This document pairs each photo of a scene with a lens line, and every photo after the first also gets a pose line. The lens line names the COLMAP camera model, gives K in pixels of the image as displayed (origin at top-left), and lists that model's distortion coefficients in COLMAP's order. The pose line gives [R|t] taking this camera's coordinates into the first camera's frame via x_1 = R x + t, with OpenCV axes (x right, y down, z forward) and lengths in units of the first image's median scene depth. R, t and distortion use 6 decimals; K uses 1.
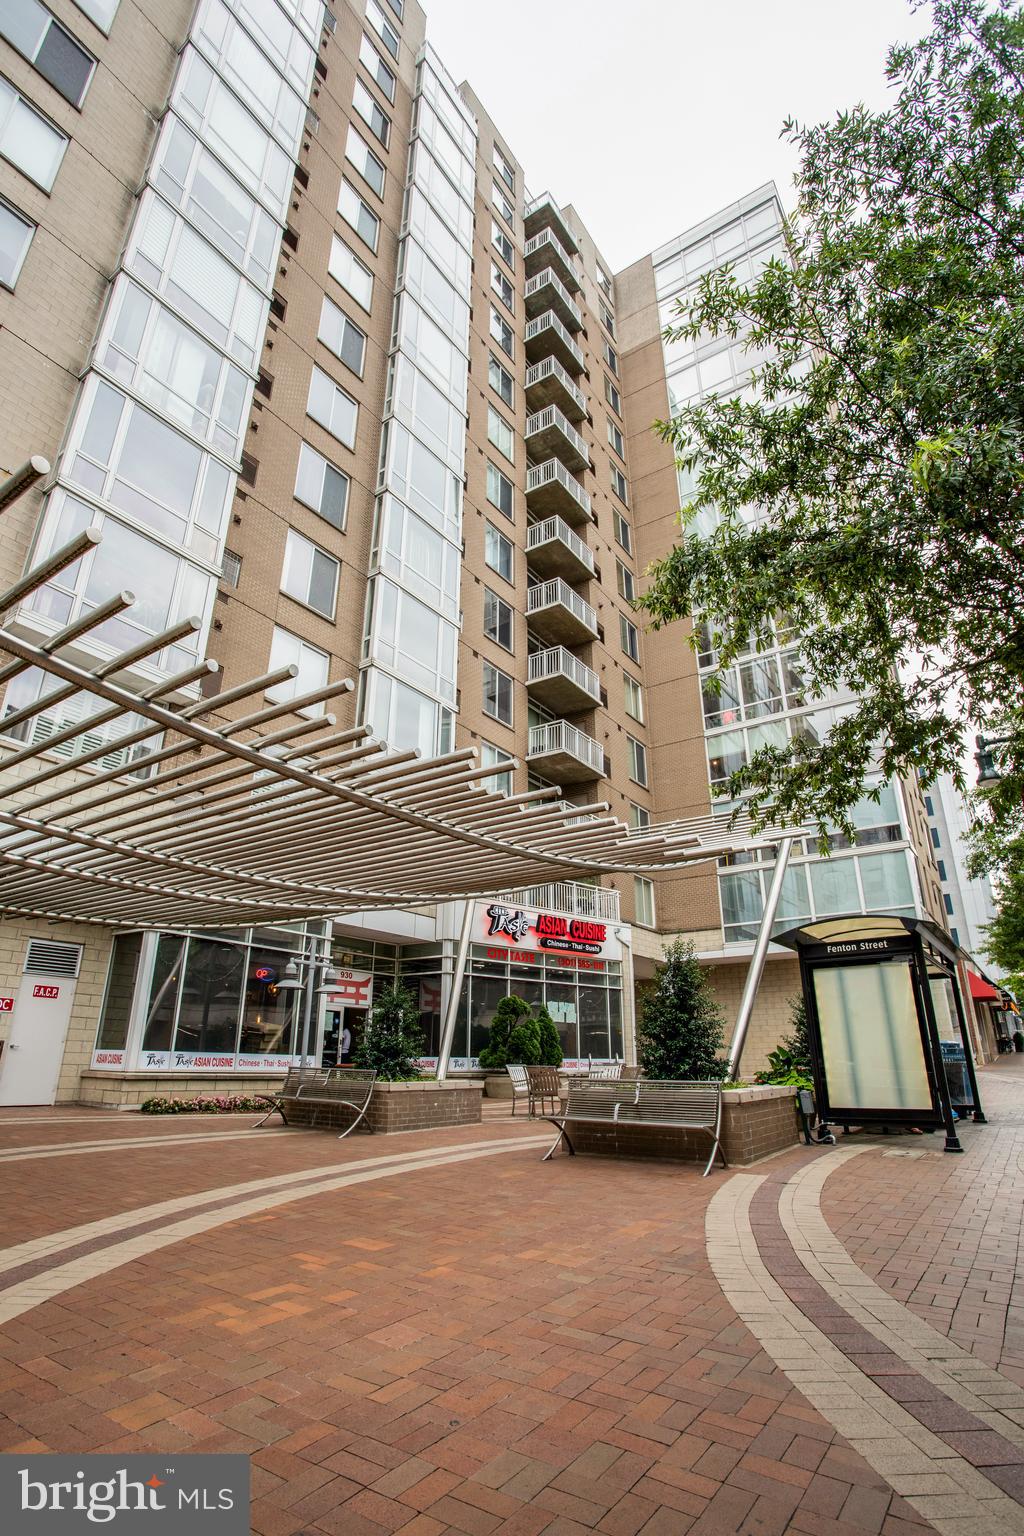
lens RADIAL K [[754.3, 0, 520.5], [0, 754.3, 764.9], [0, 0, 1]] dist [-0.070092, 0.030658]
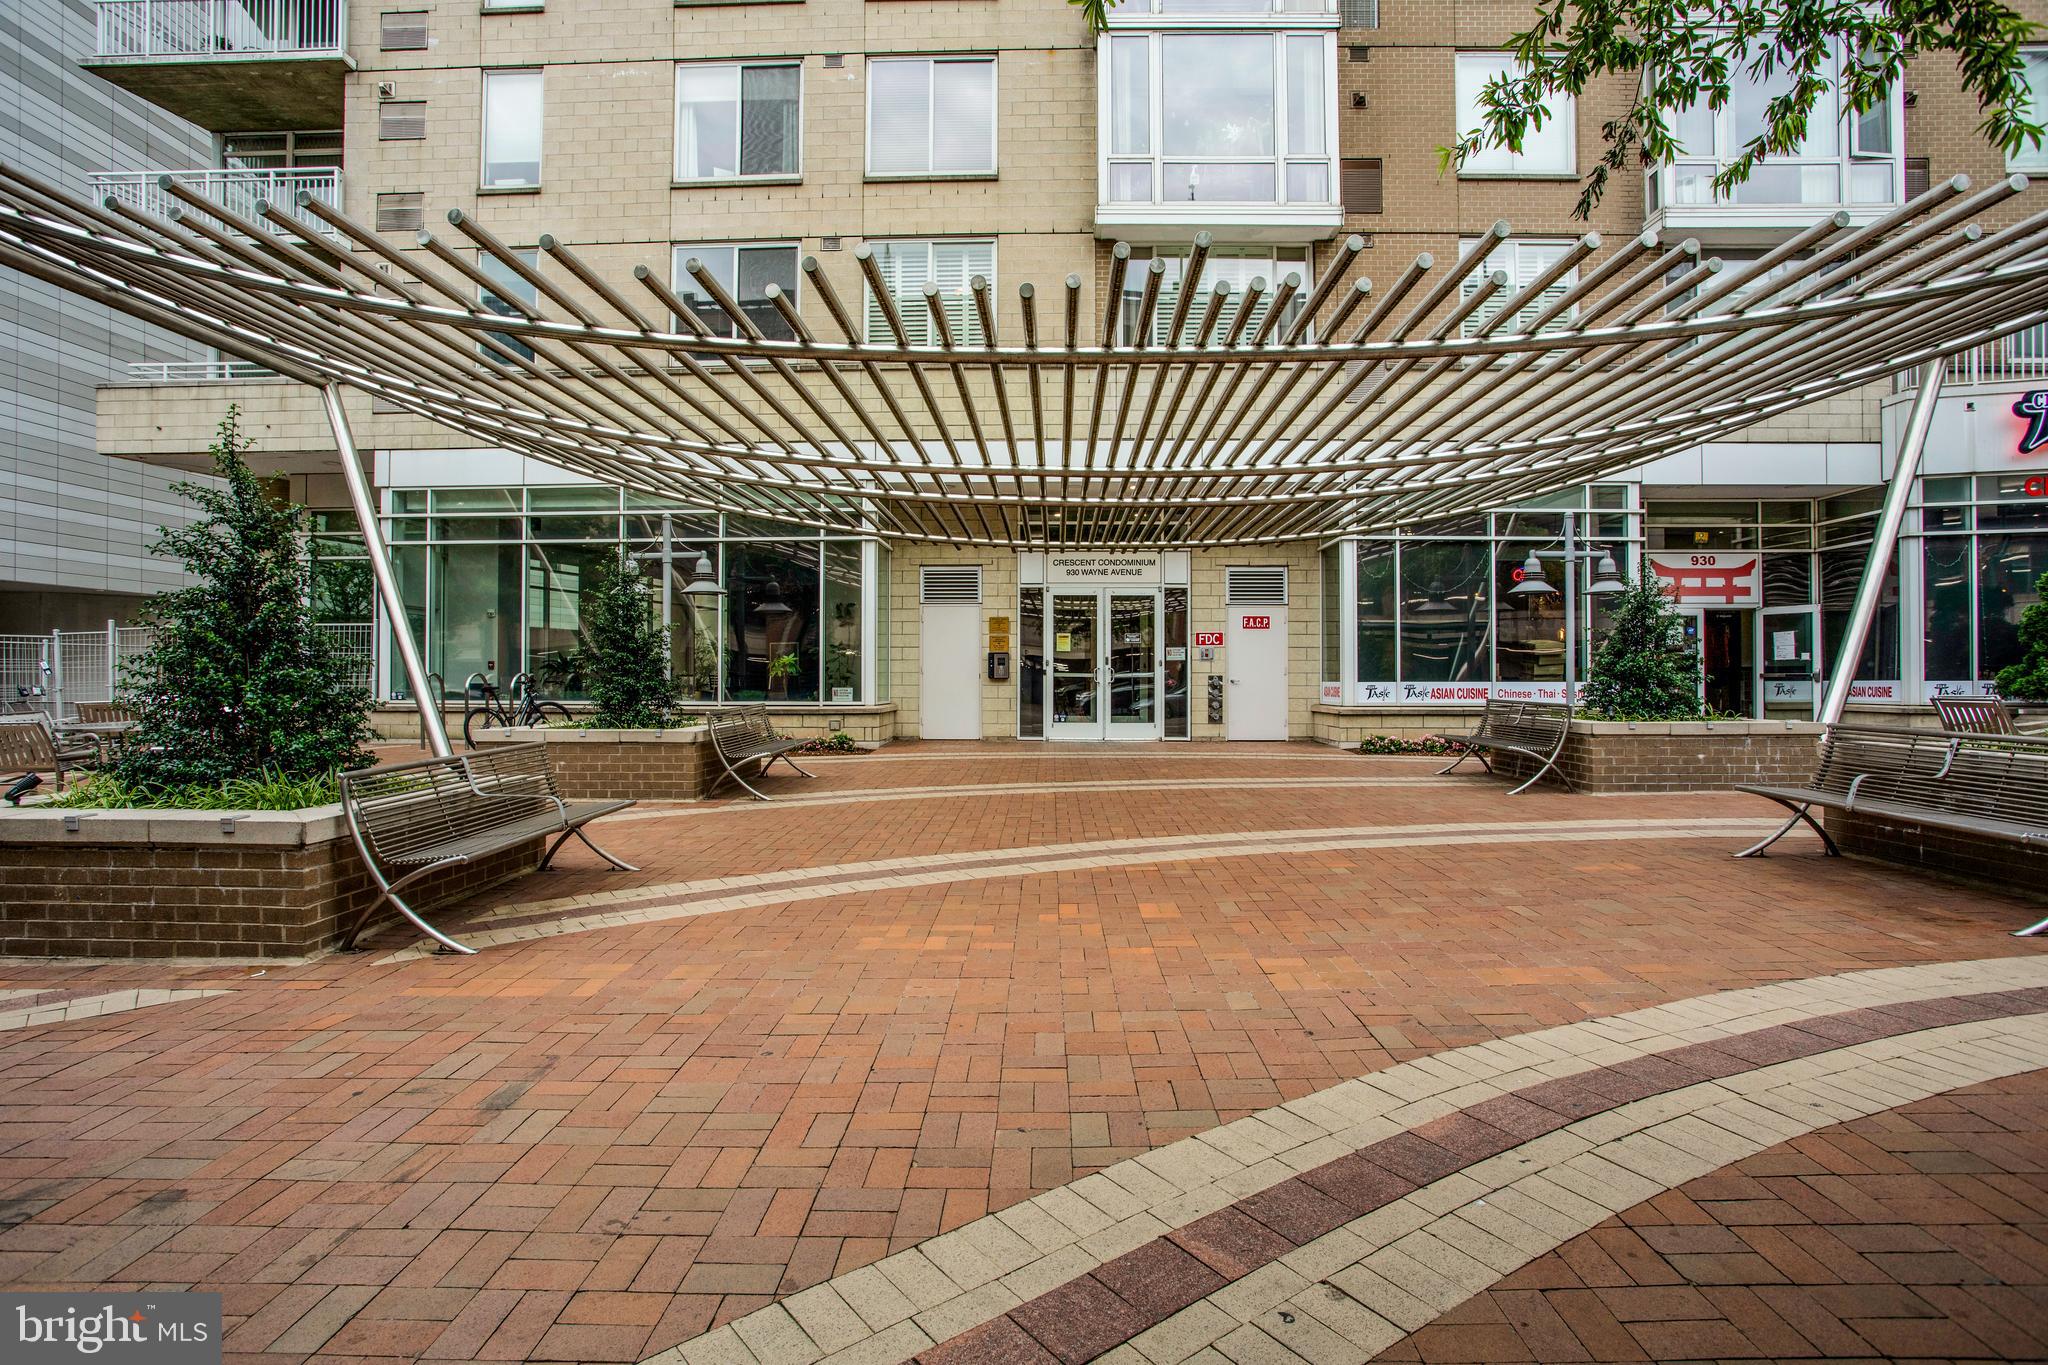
lens RADIAL K [[1005.7, 0, 1027.6], [0, 1005.7, 665.9], [0, 0, 1]] dist [-0.070092, 0.030658]
pose [[0.540002, -0.018398, -0.841463, 0.233705], [0.313400, 0.932263, 0.180739, 0.052399], [0.781139, -0.361314, 0.509189, 0.146193]]
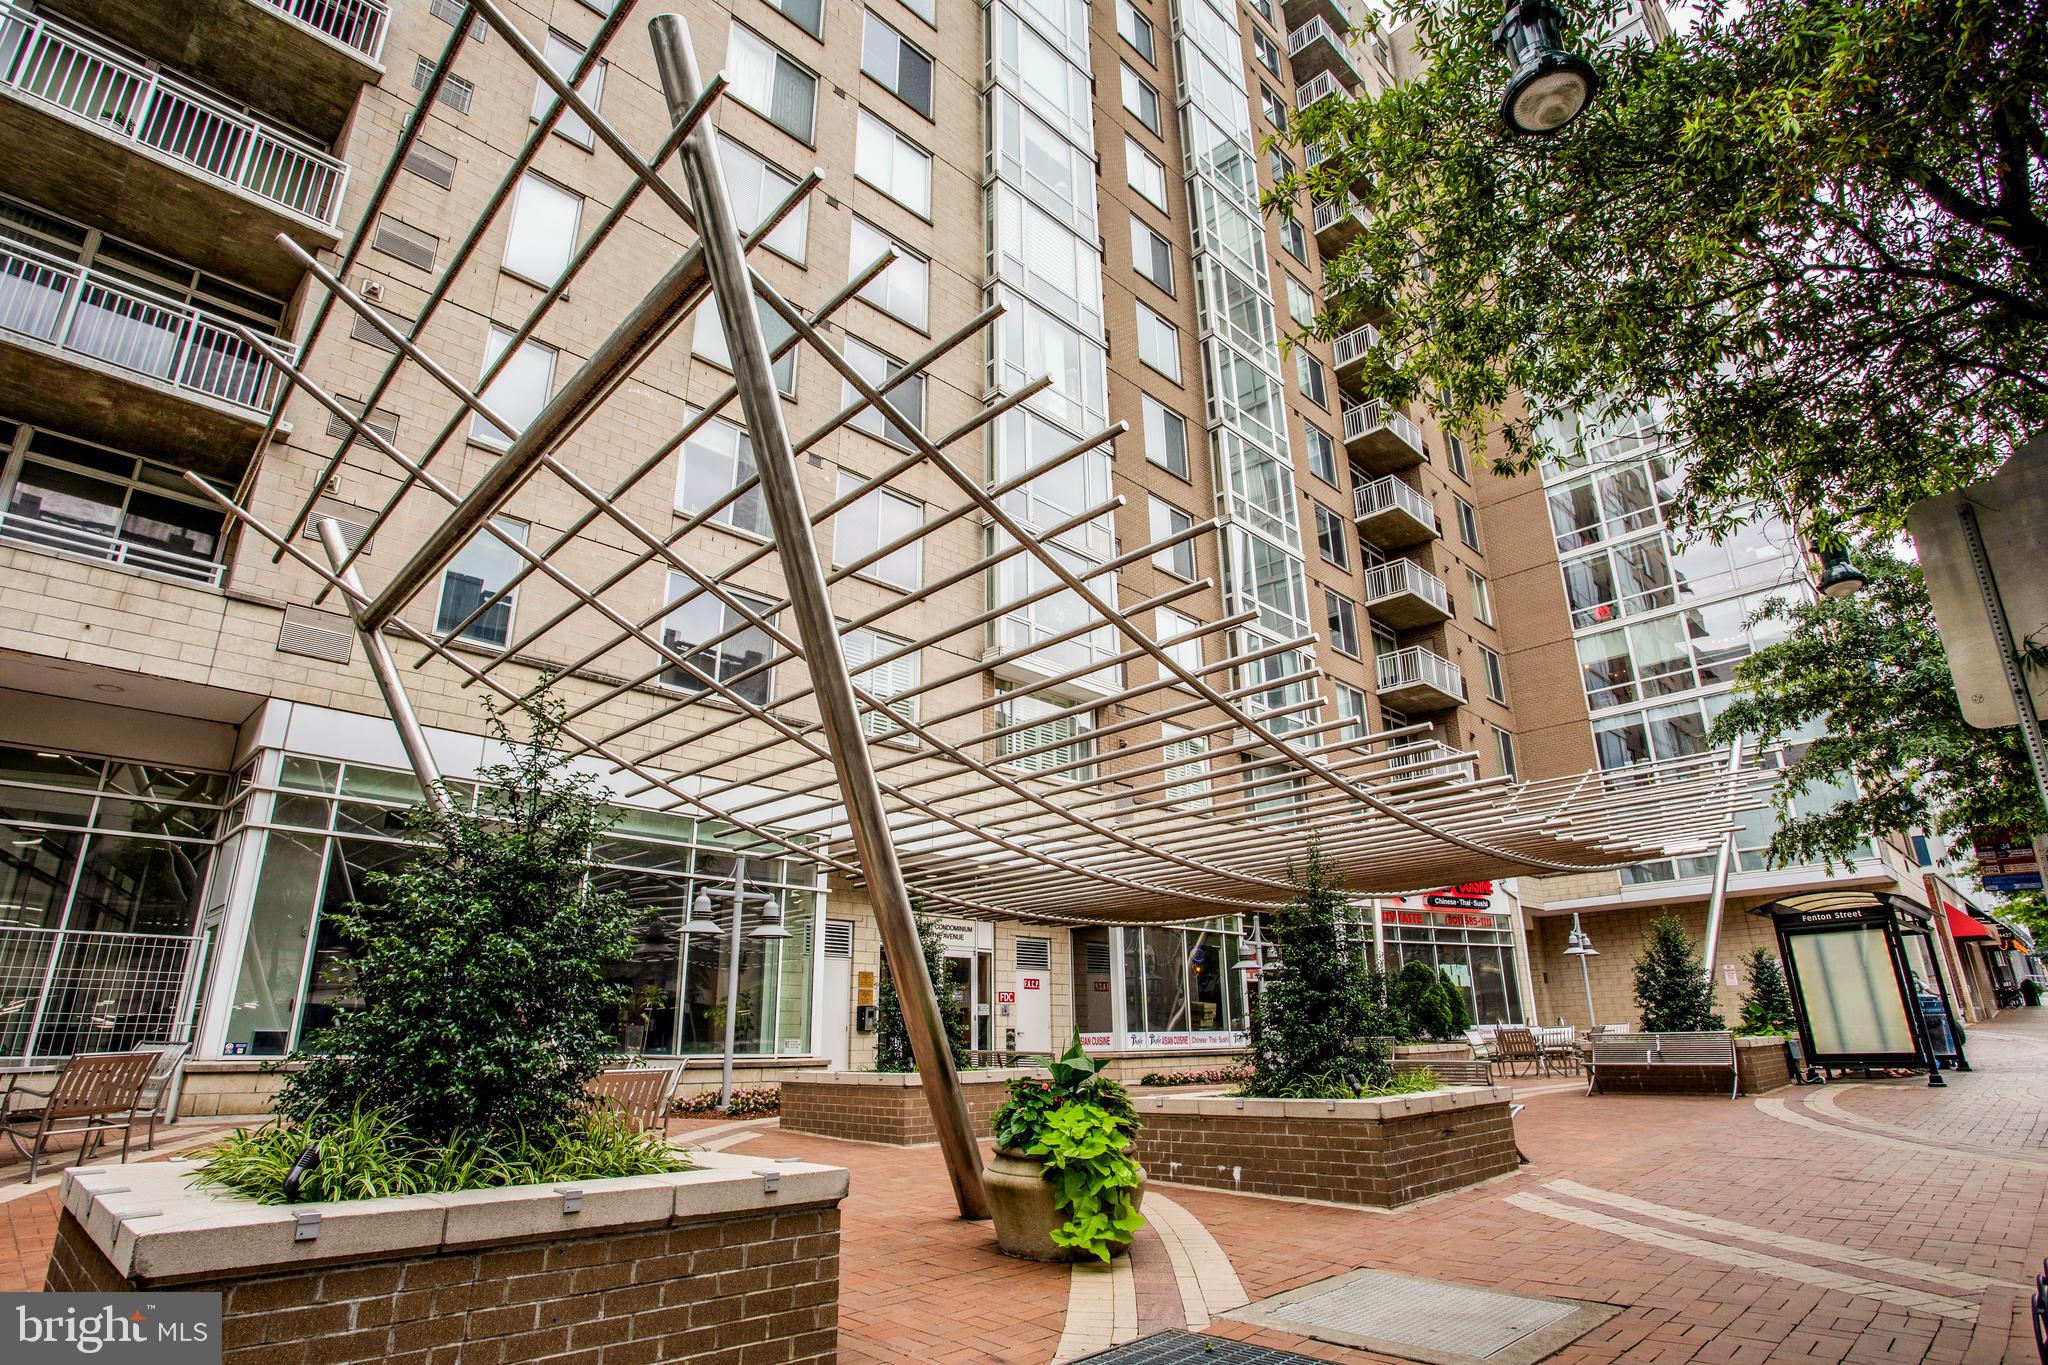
lens RADIAL K [[1097.5, 0, 1029.8], [0, 1097.5, 658.1], [0, 0, 1]] dist [-0.066963, 0.033721]
pose [[0.984399, -0.079073, -0.157181, -0.363003], [0.084932, 0.995907, 0.030905, -0.234504], [0.154094, -0.043773, 0.987086, -0.612350]]
